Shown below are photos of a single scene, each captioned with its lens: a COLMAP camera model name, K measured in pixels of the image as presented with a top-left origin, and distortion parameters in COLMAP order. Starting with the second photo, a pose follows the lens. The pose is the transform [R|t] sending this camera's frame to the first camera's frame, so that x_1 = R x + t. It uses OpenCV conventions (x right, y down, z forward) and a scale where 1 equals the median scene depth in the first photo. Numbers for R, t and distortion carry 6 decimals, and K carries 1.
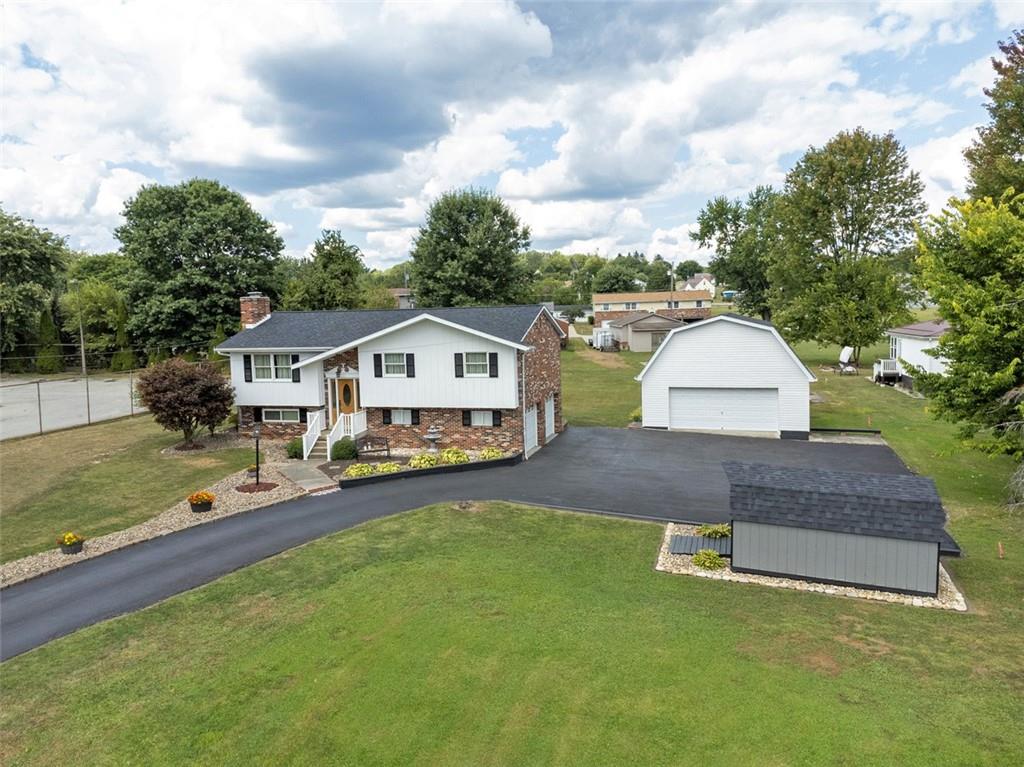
lens RADIAL K [[810.6, 0, 512.0], [0, 810.6, 383.5], [0, 0, 1]] dist [0.042766, -0.213885]
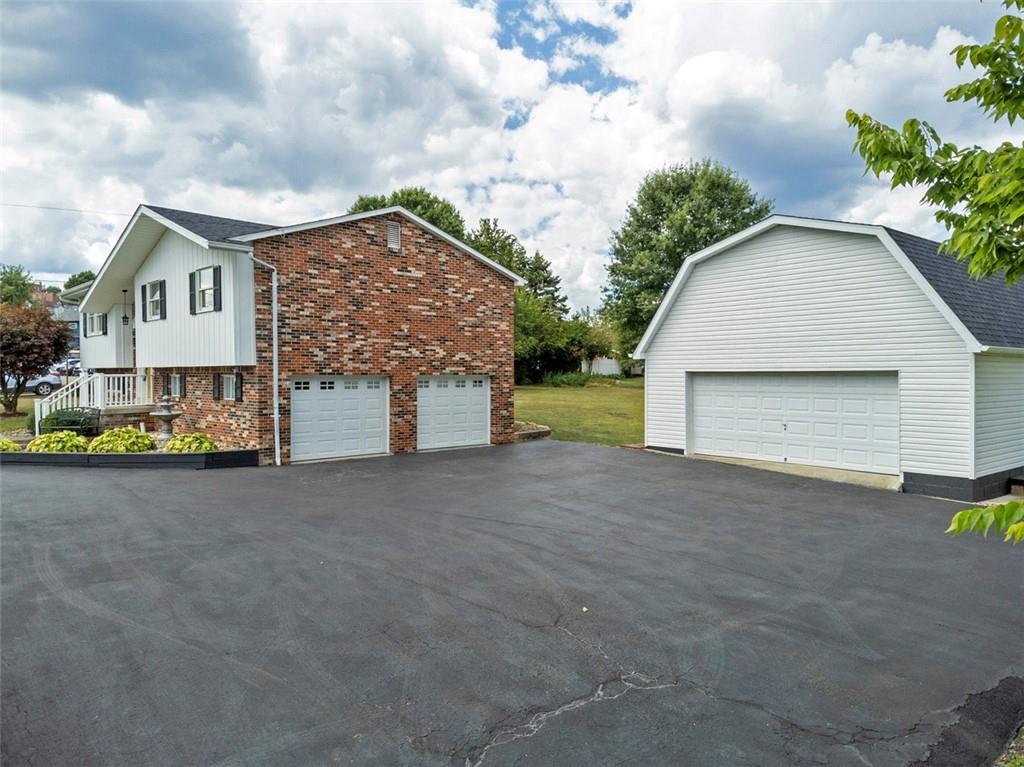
lens RADIAL K [[742.0, 0, 512.0], [0, 742.0, 383.5], [0, 0, 1]] dist [0.187853, -0.246819]
pose [[0.857487, 0.032383, -0.513485, 0.396576], [-0.071898, 0.995767, -0.057268, 0.054574], [0.509457, 0.086025, 0.856186, 0.617732]]
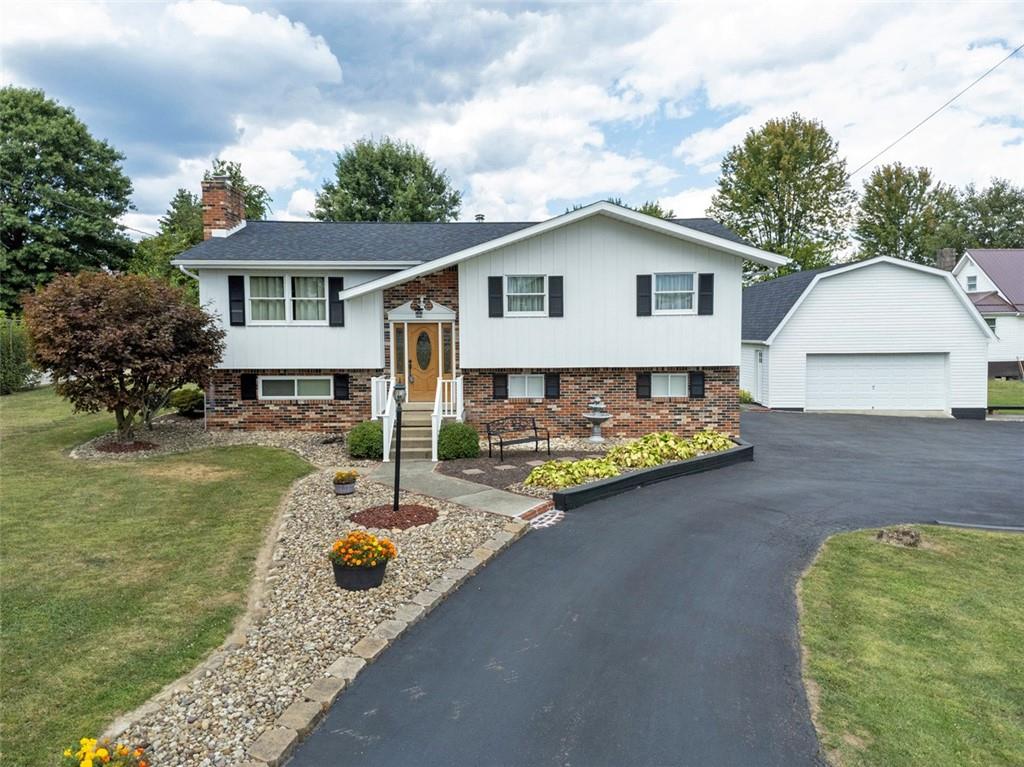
lens RADIAL K [[742.0, 0, 512.0], [0, 742.0, 383.5], [0, 0, 1]] dist [0.187853, -0.246819]
pose [[0.960964, -0.002535, 0.276662, -0.296339], [0.008643, 0.999745, -0.020858, 0.050555], [-0.276539, 0.022435, 0.960741, 0.473854]]
